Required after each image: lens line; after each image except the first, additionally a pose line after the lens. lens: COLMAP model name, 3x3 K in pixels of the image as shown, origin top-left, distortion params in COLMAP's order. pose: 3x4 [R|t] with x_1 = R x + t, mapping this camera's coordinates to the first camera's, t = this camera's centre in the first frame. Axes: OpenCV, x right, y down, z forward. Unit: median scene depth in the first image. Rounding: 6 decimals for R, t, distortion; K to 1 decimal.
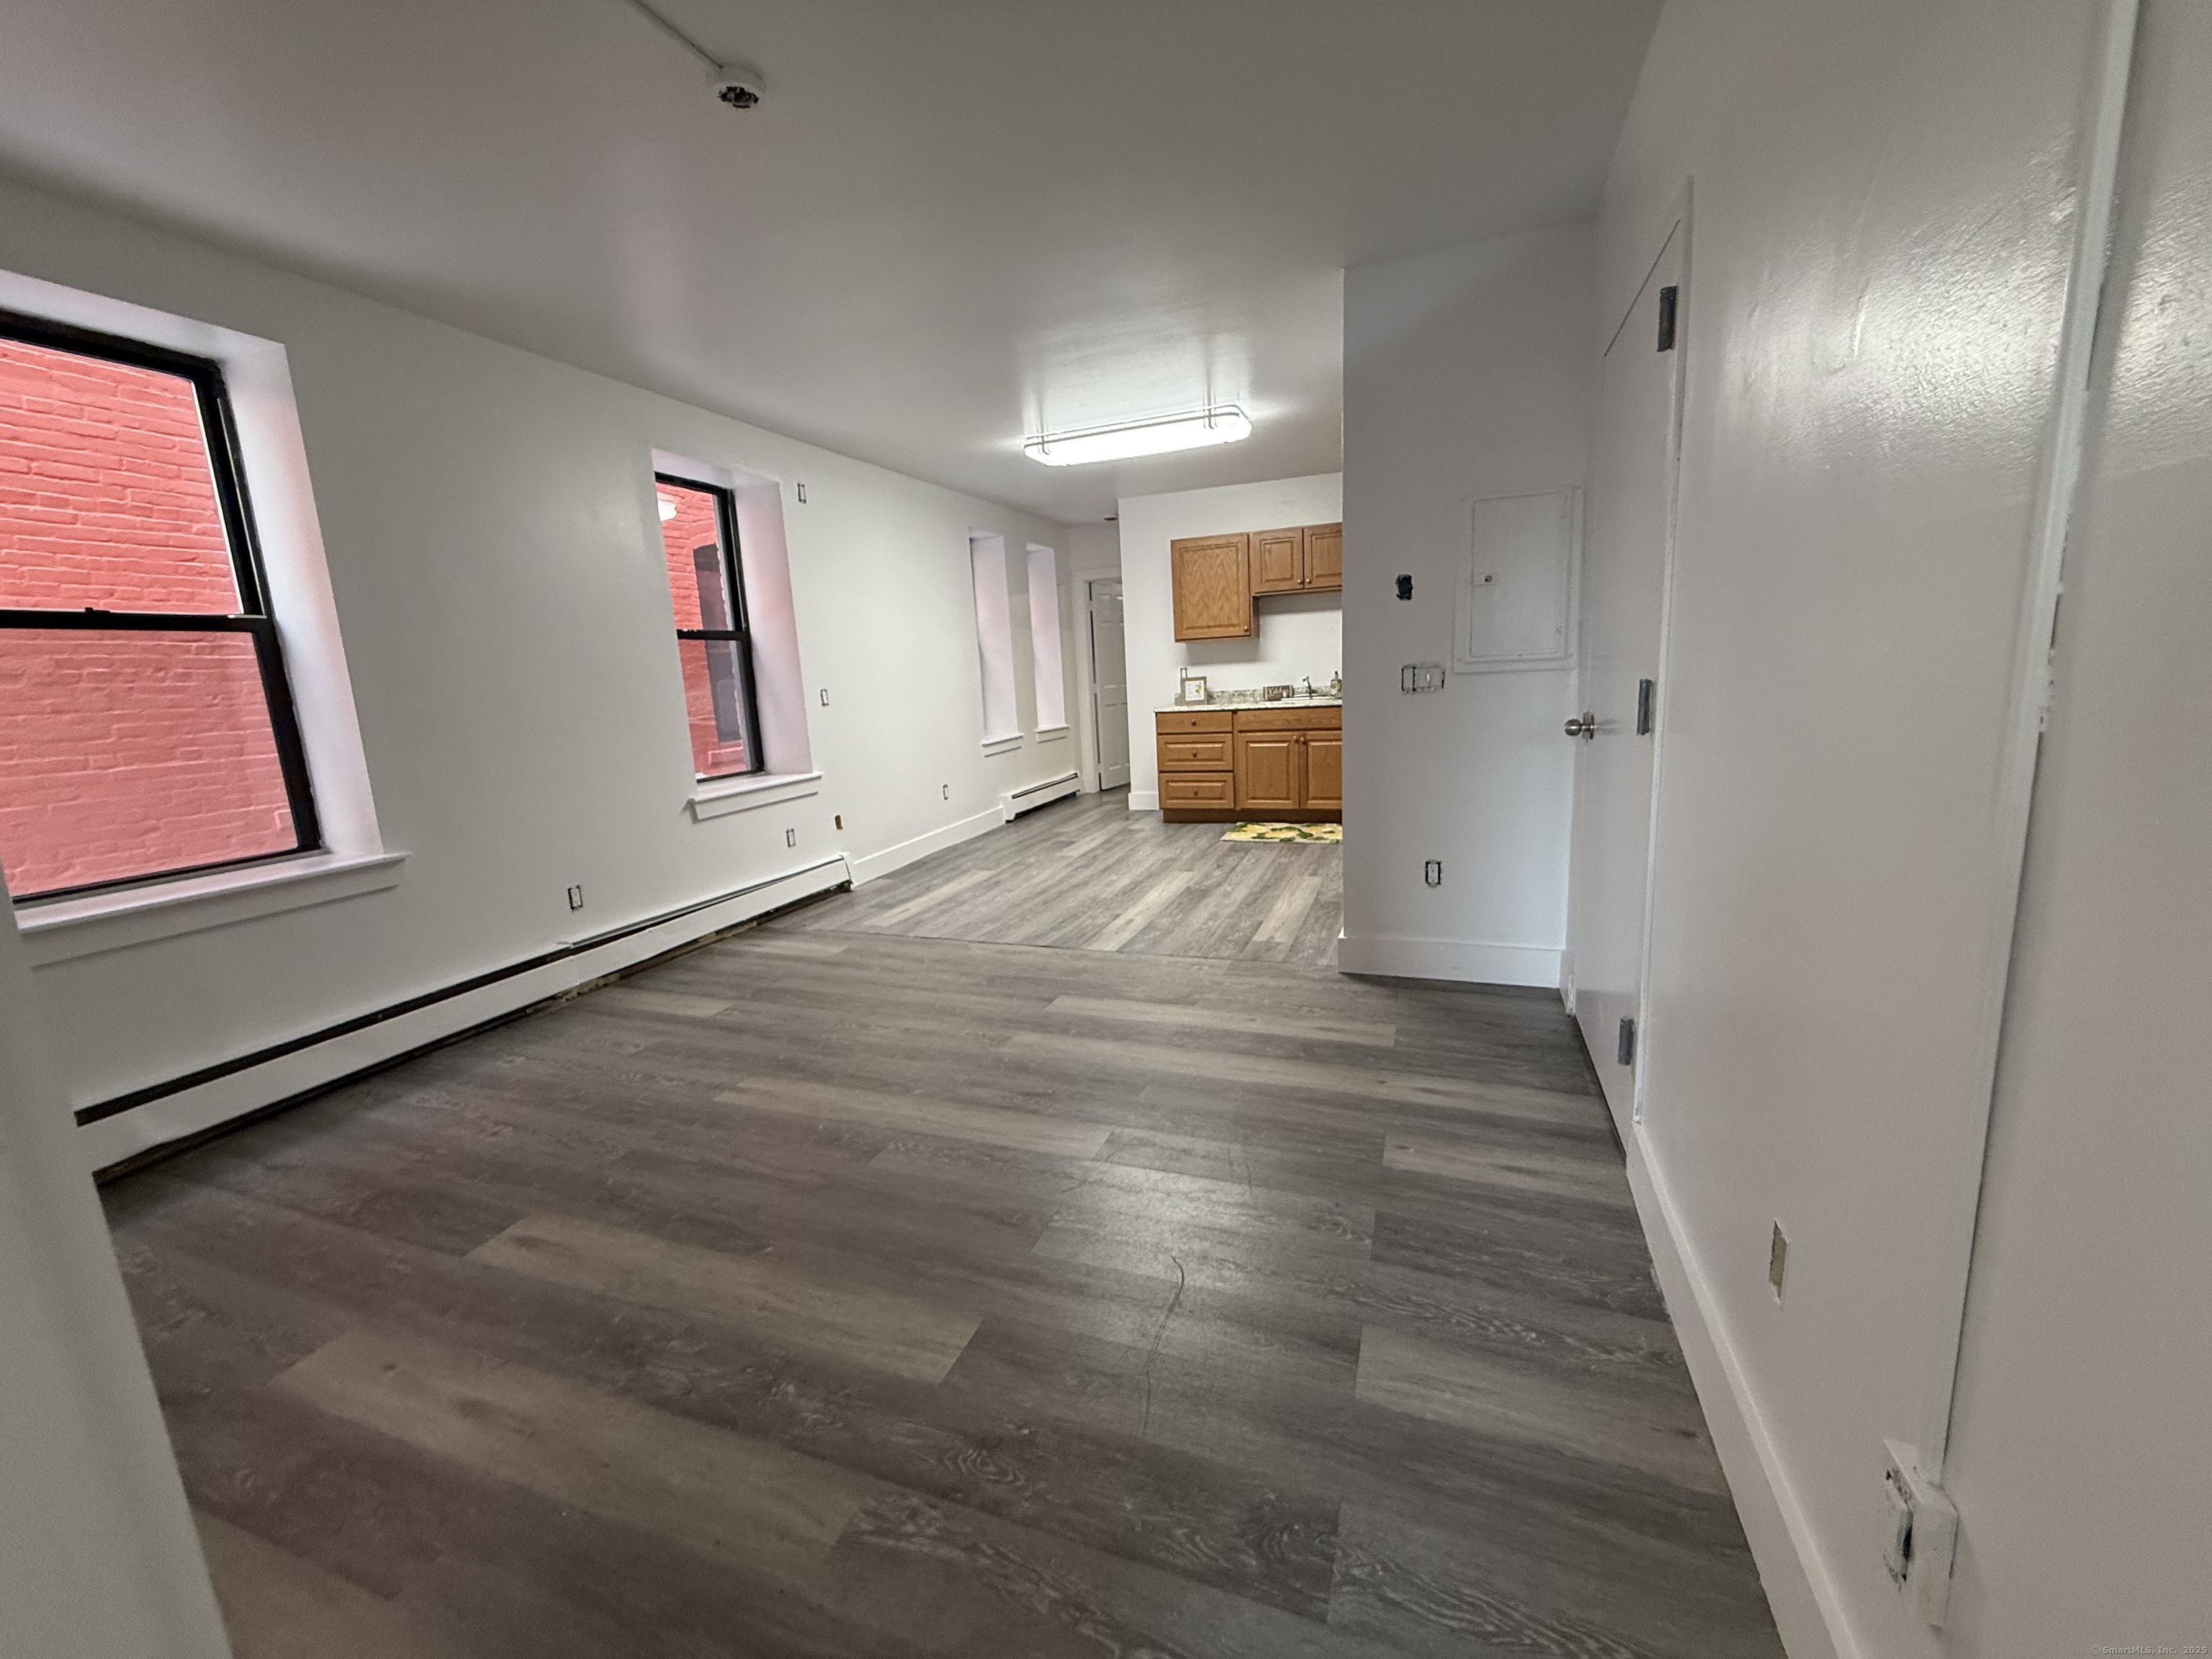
lens RADIAL K [[880.0, 0, 1102.2], [0, 880.0, 827.7], [0, 0, 1]] dist [0.000554, -0.000320]
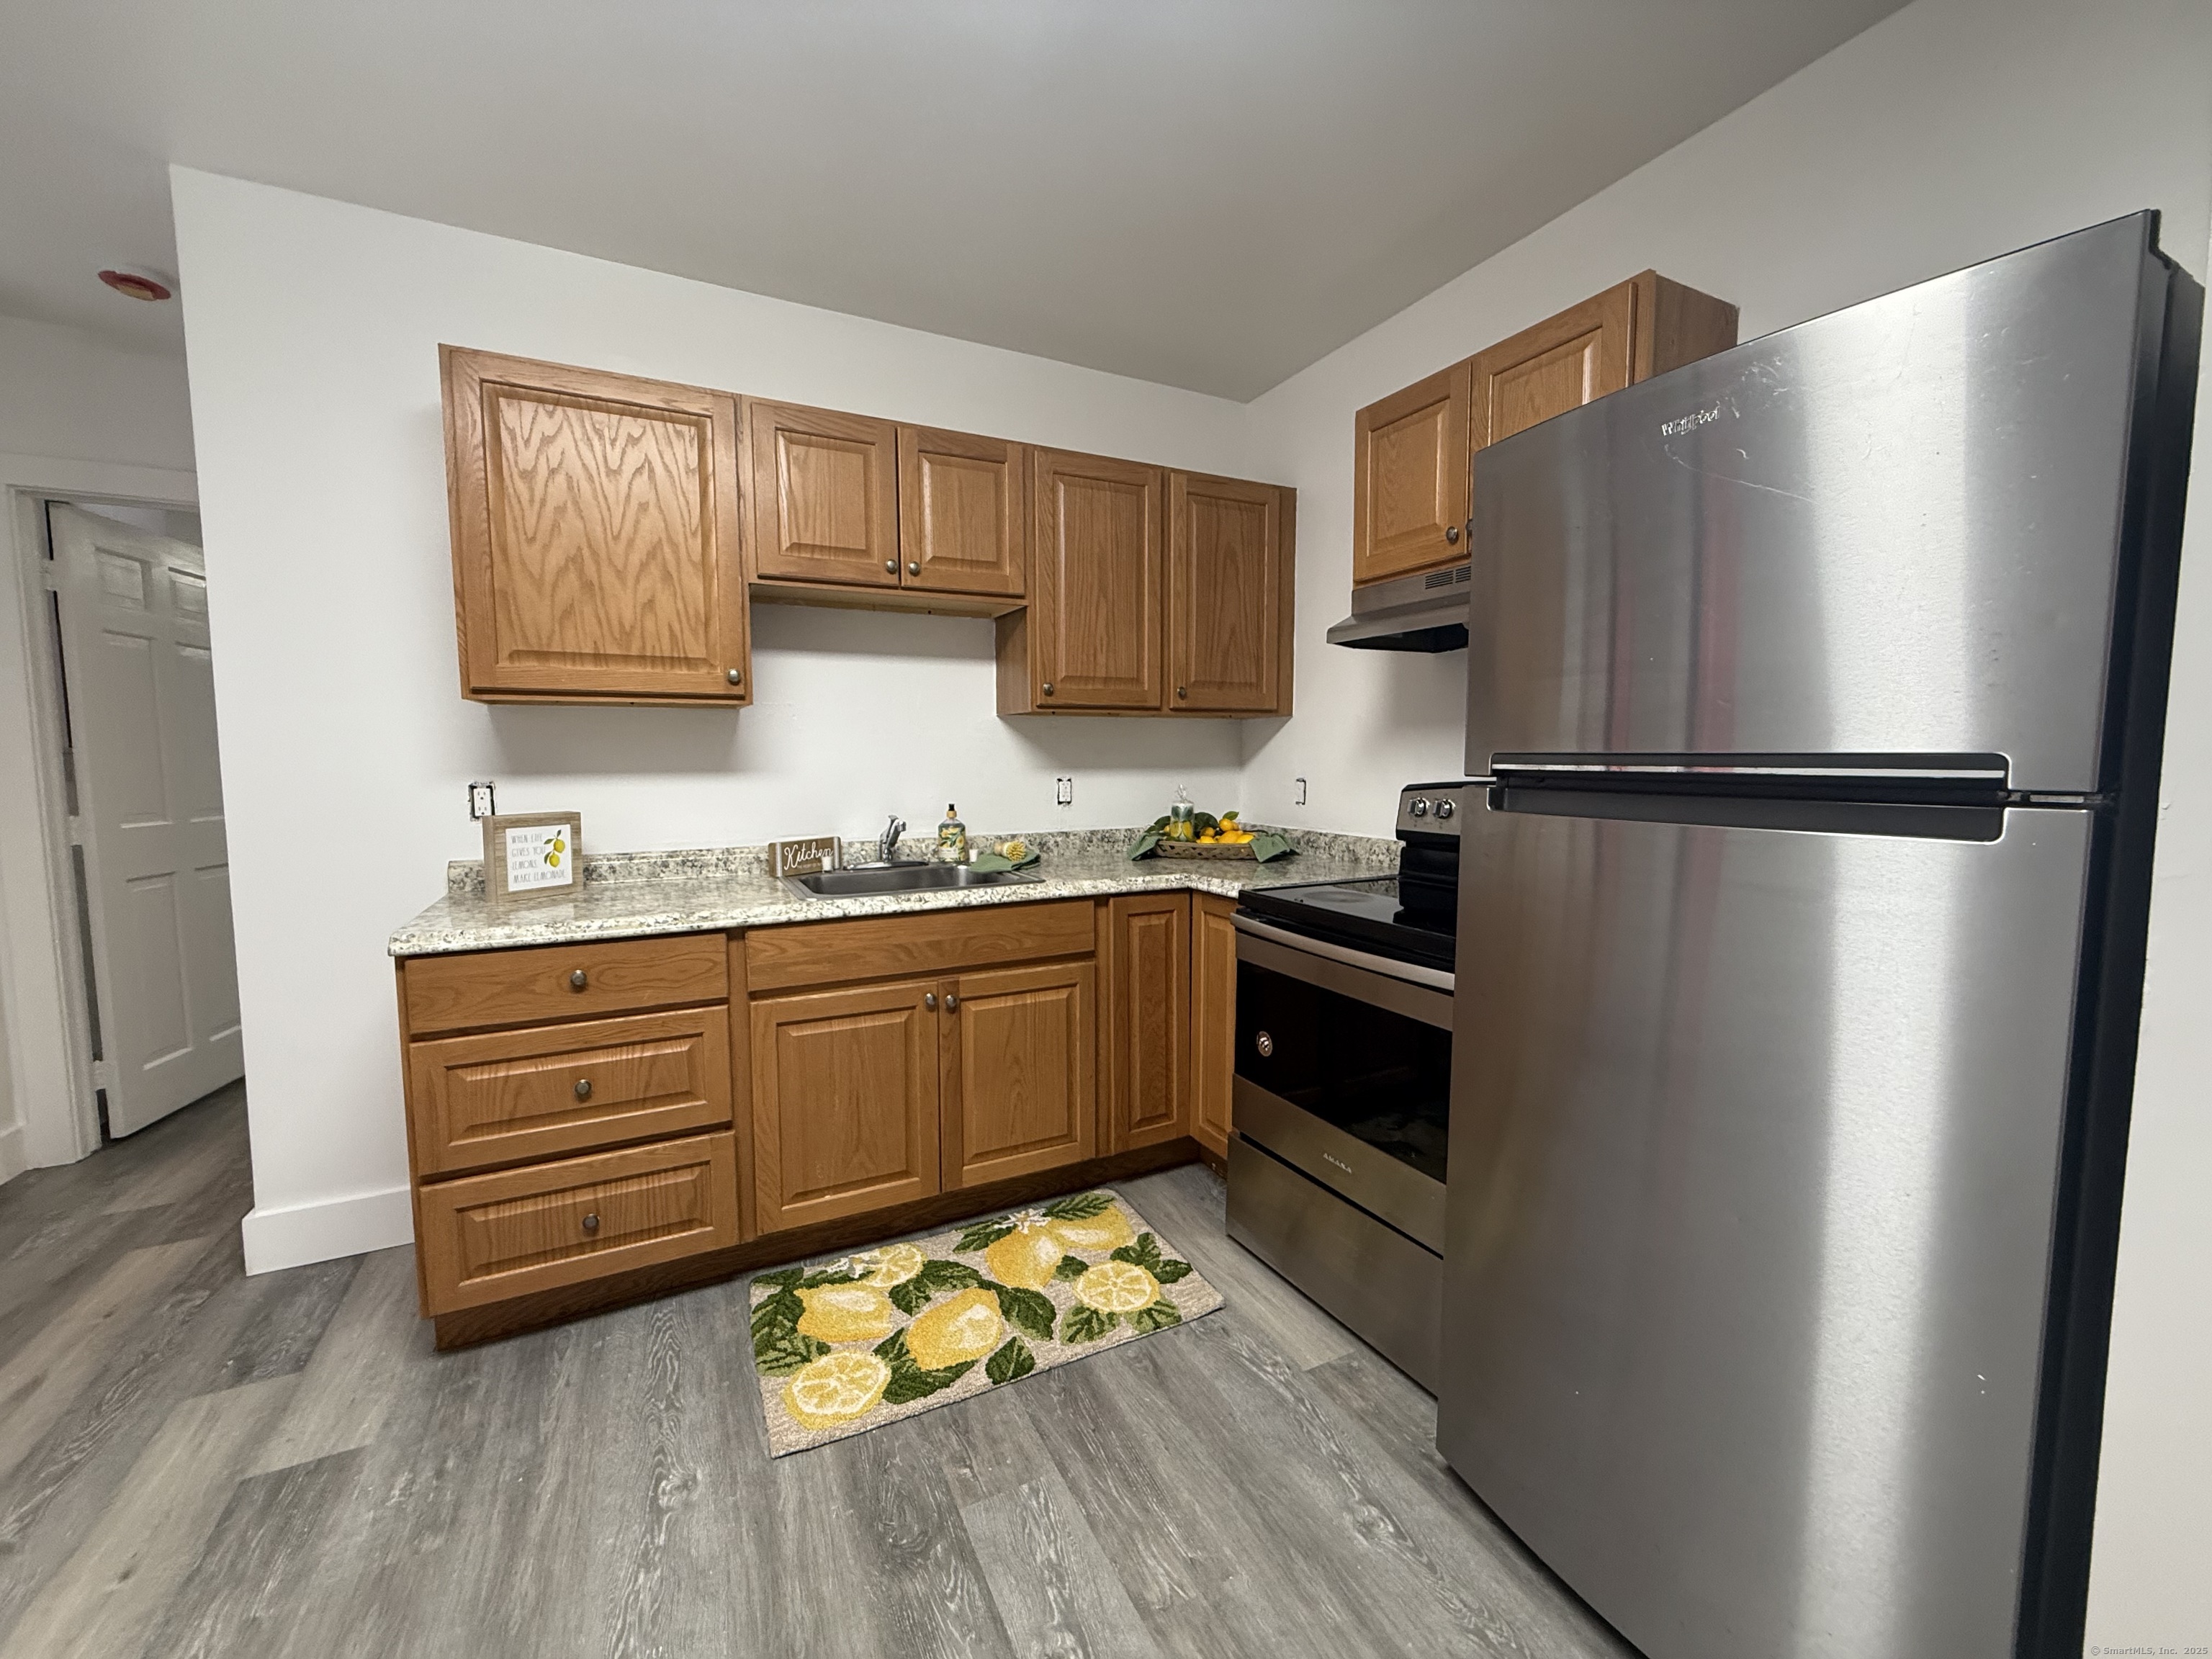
lens RADIAL K [[880.0, 0, 1102.2], [0, 880.0, 827.7], [0, 0, 1]] dist [0.000554, -0.000320]
pose [[0.675400, -0.009827, 0.737386, 0.017830], [0.102296, 0.991493, -0.080483, -0.206350], [-0.730322, 0.129790, 0.670660, 1.101789]]
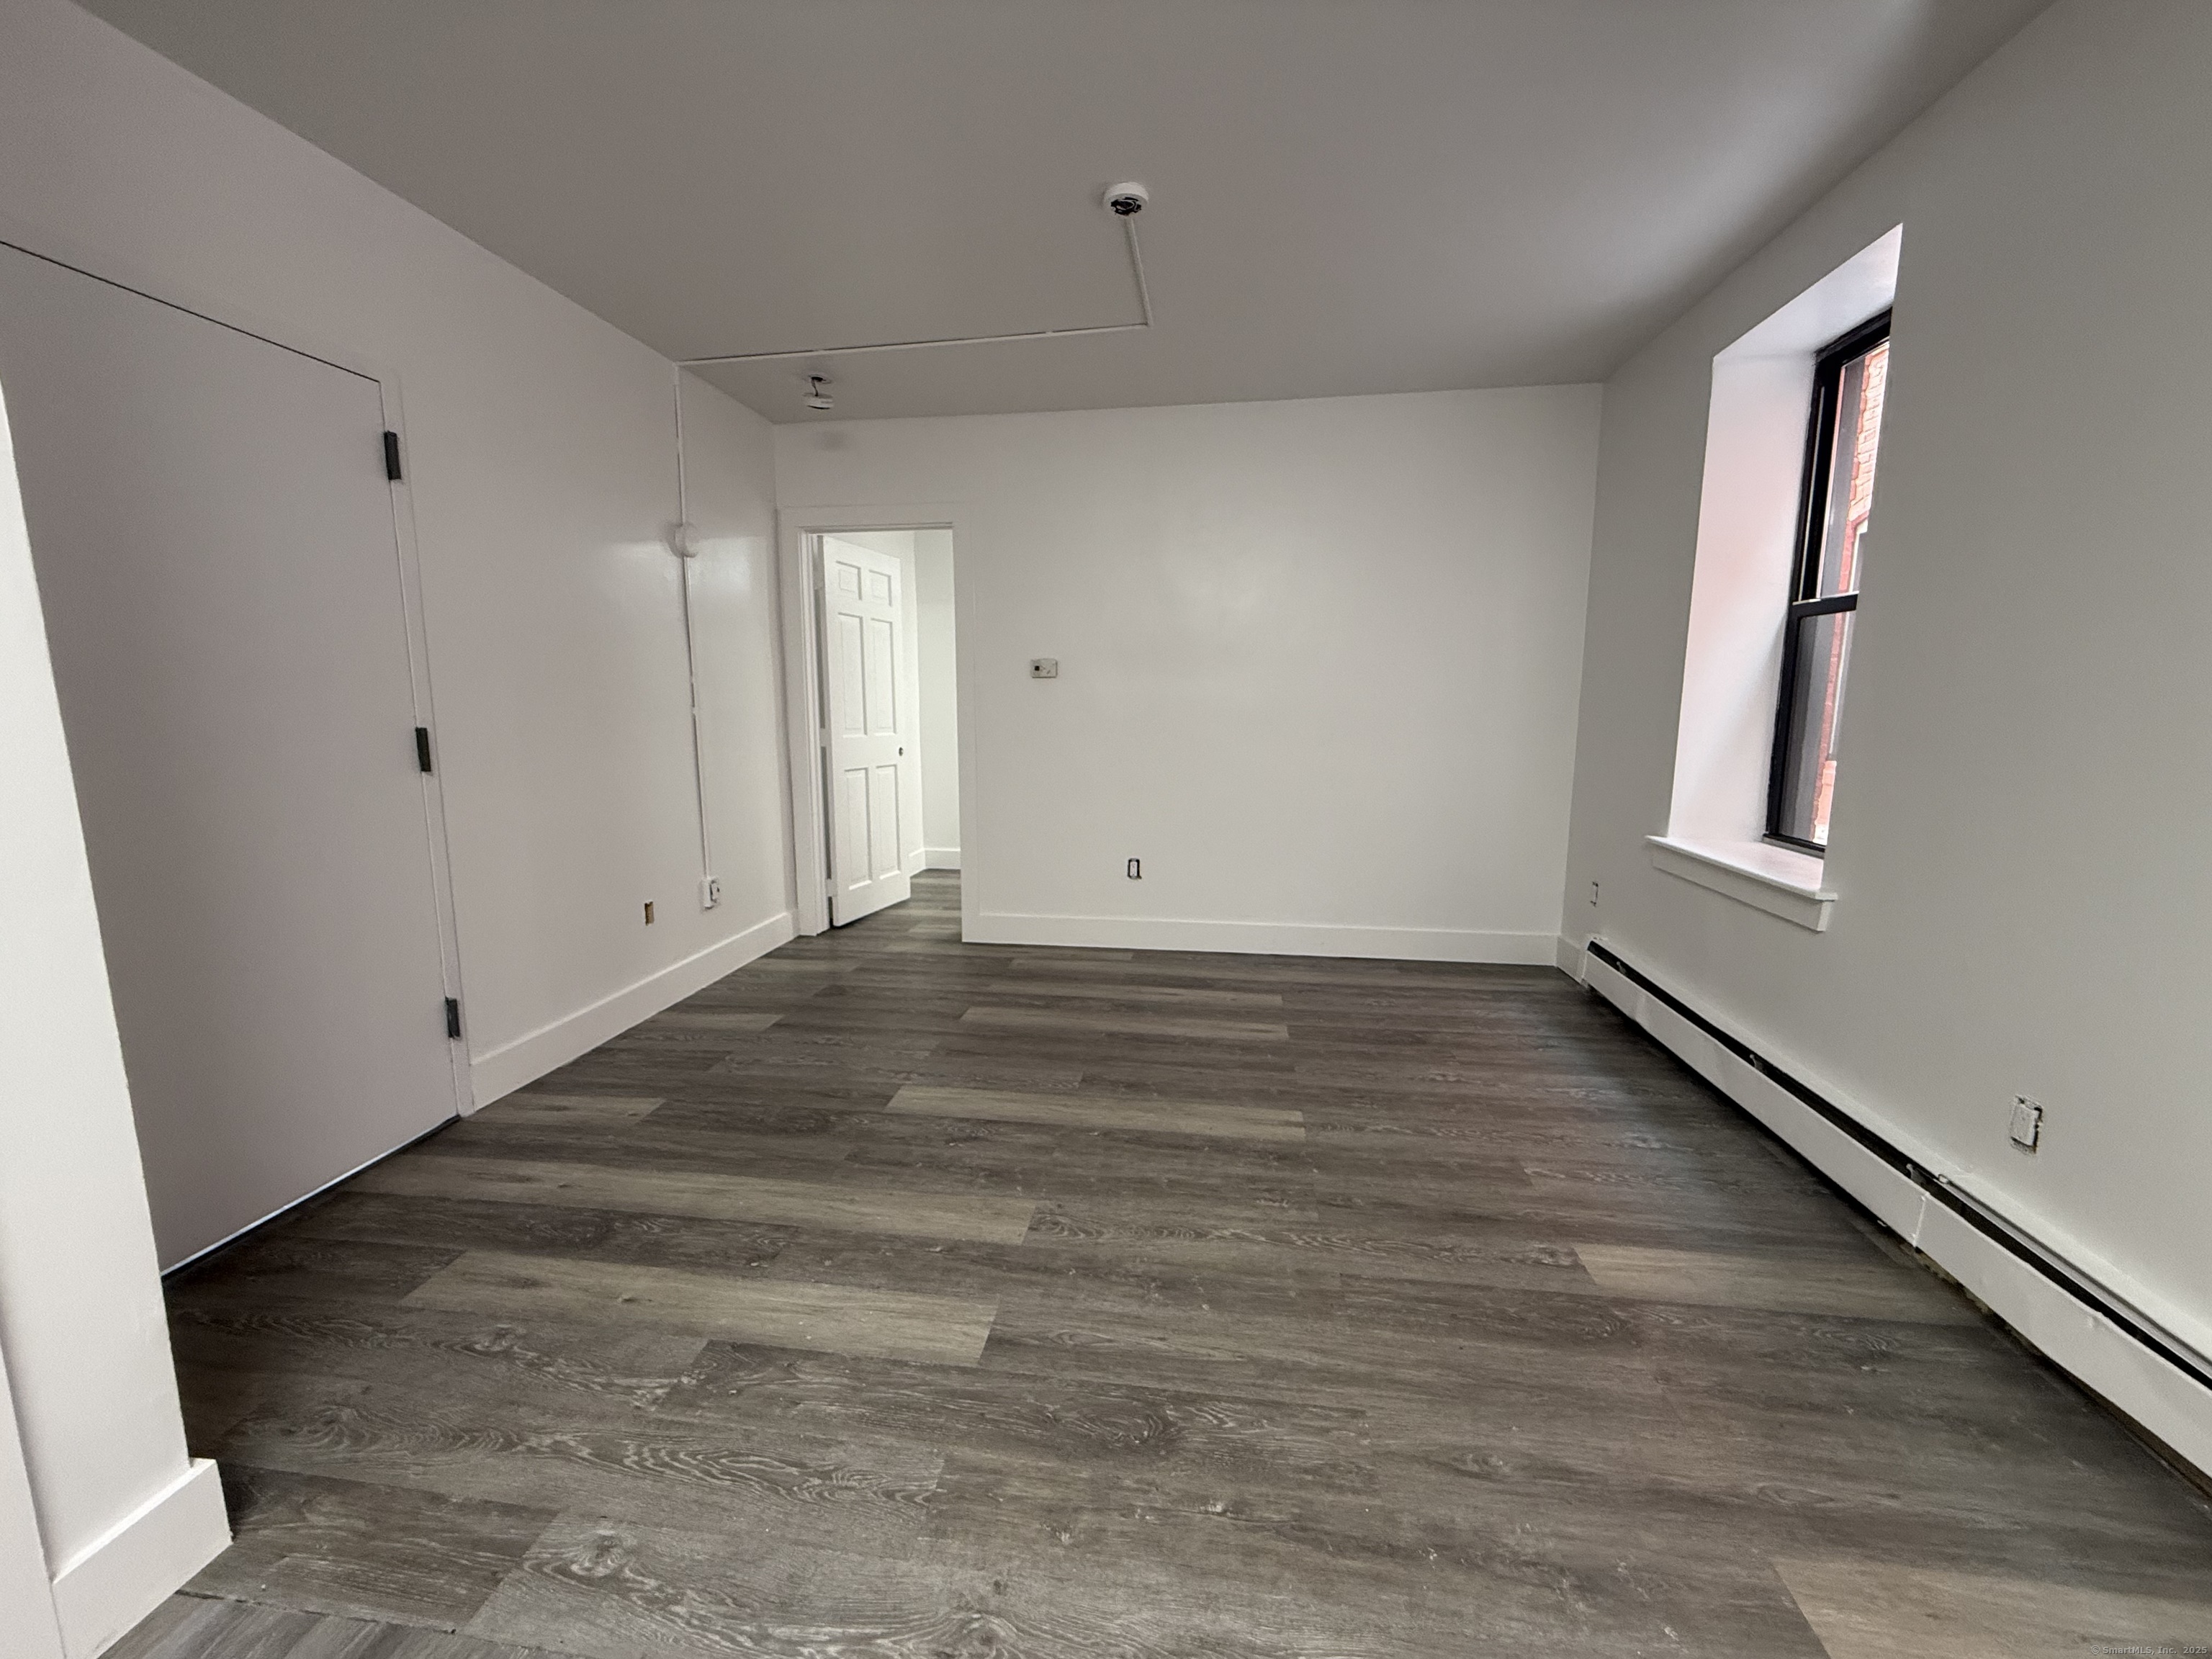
lens RADIAL K [[880.0, 0, 1102.2], [0, 880.0, 827.7], [0, 0, 1]] dist [0.000554, -0.000320]
pose [[-0.975278, 0.081912, -0.205241, -0.032288], [0.010647, 0.945103, 0.326599, -0.203950], [0.220726, 0.316339, -0.922610, 1.138016]]
